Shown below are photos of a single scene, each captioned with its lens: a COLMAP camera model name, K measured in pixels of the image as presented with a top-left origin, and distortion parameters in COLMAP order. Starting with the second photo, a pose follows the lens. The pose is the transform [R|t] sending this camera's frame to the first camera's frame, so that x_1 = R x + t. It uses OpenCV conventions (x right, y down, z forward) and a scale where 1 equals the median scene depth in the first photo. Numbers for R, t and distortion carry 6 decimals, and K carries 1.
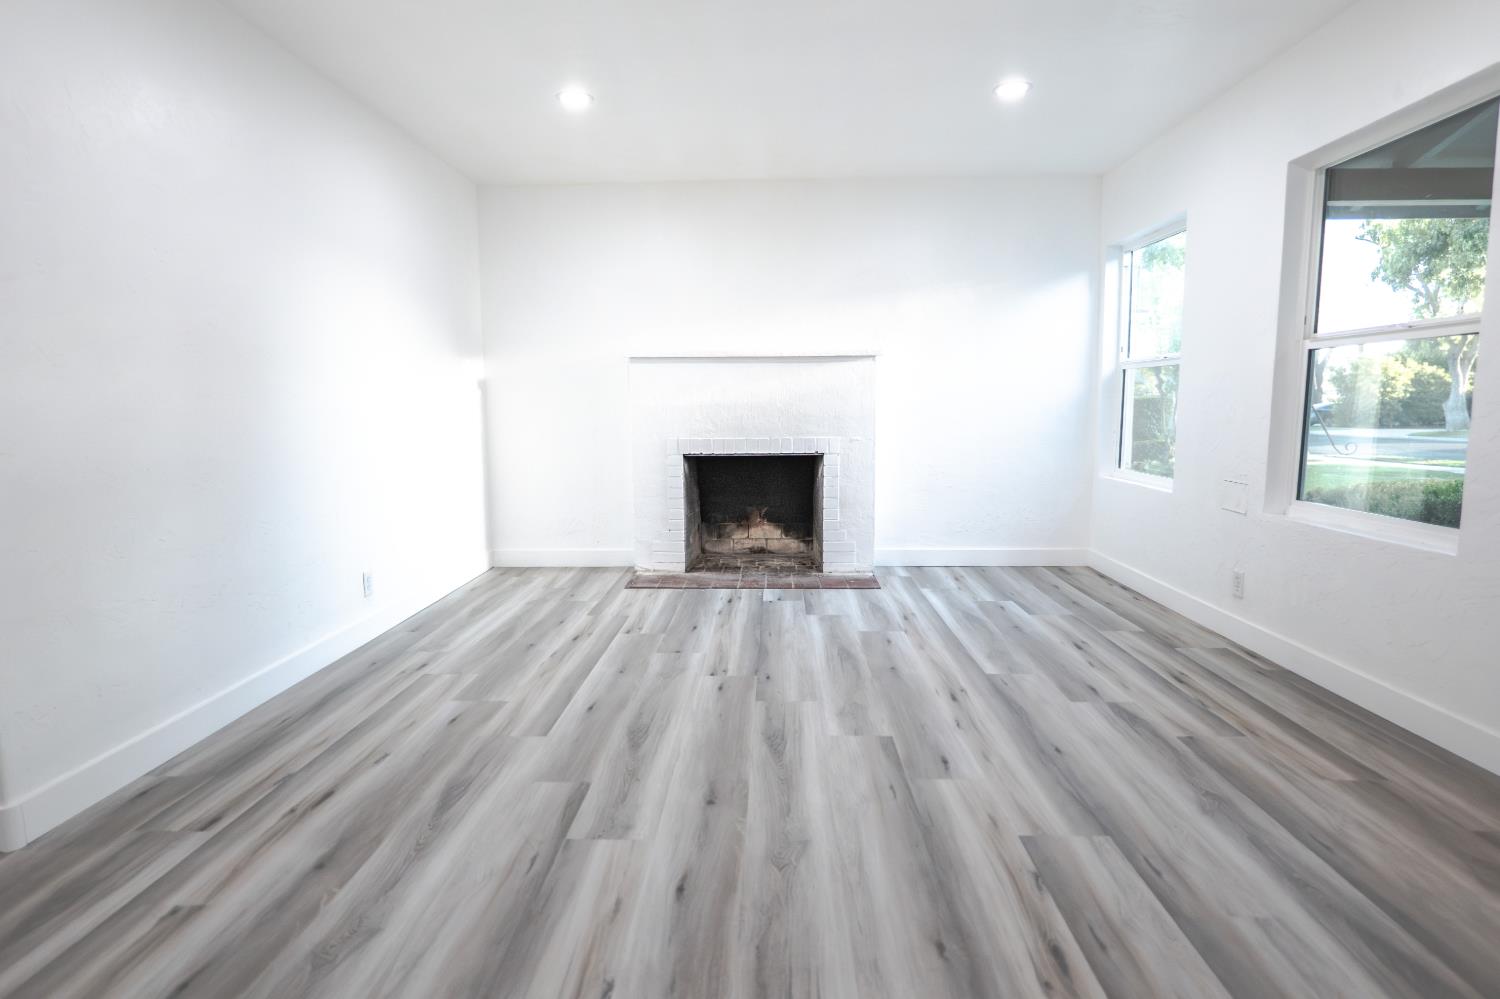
lens RADIAL K [[779.4, 0, 750.0], [0, 779.4, 499.5], [0, 0, 1]] dist [-0.024006, 0.012057]
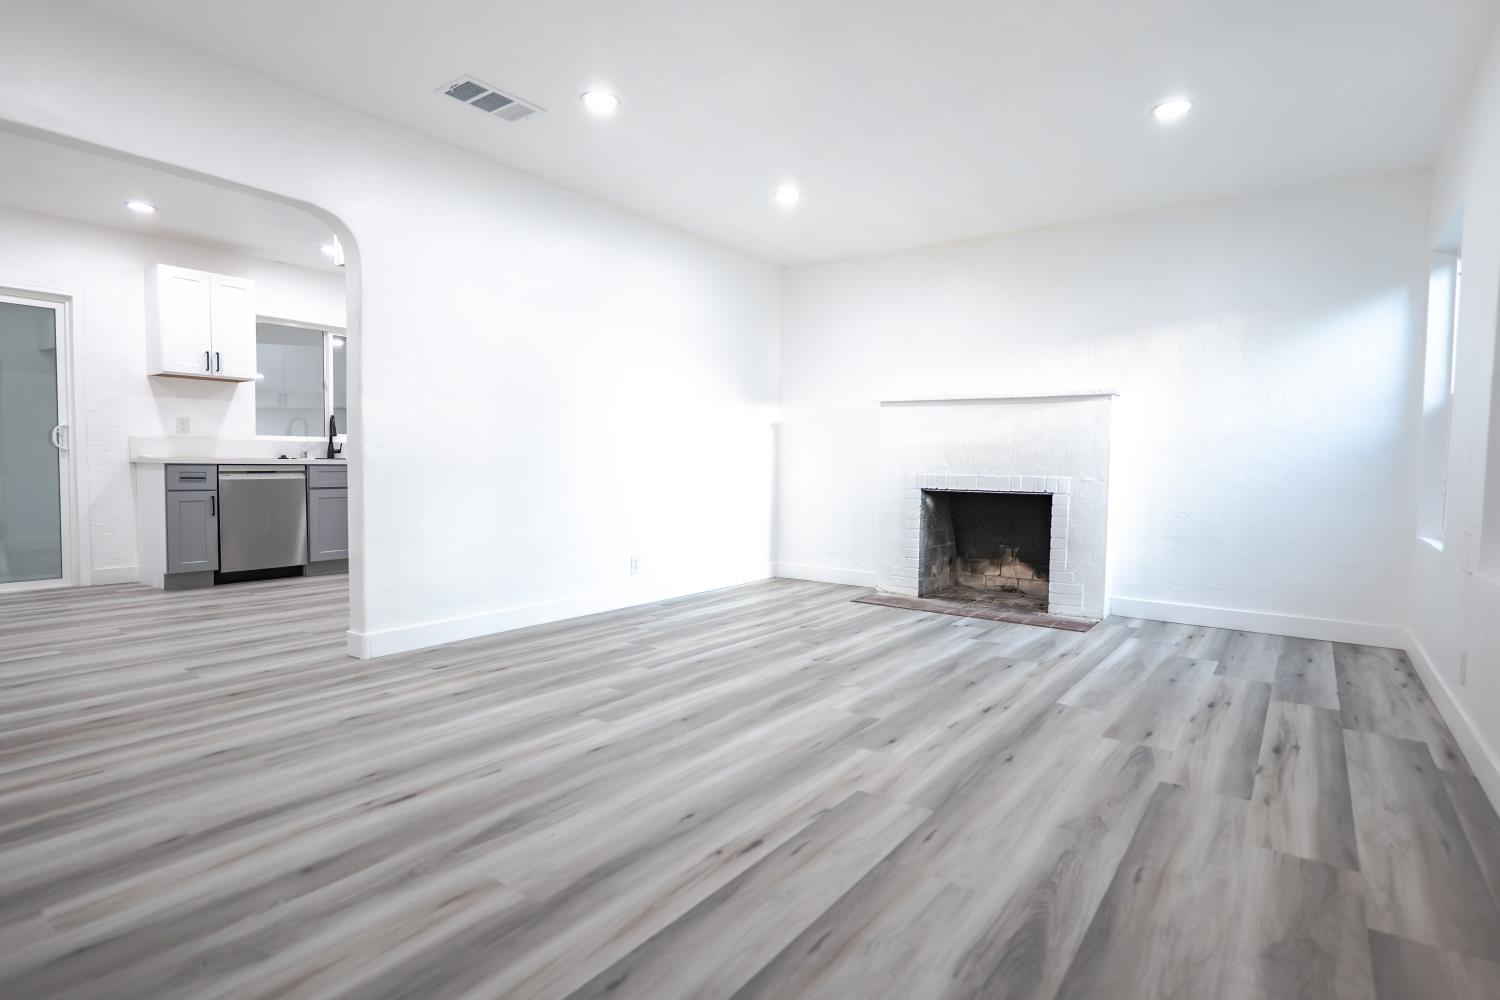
lens RADIAL K [[765.3, 0, 762.8], [0, 765.3, 499.3], [0, 0, 1]] dist [-0.024767, 0.012539]
pose [[0.836946, 0.046801, -0.545281, 0.349834], [-0.088591, 0.994782, -0.050597, 0.034753], [0.540068, 0.090654, 0.836725, -0.018725]]
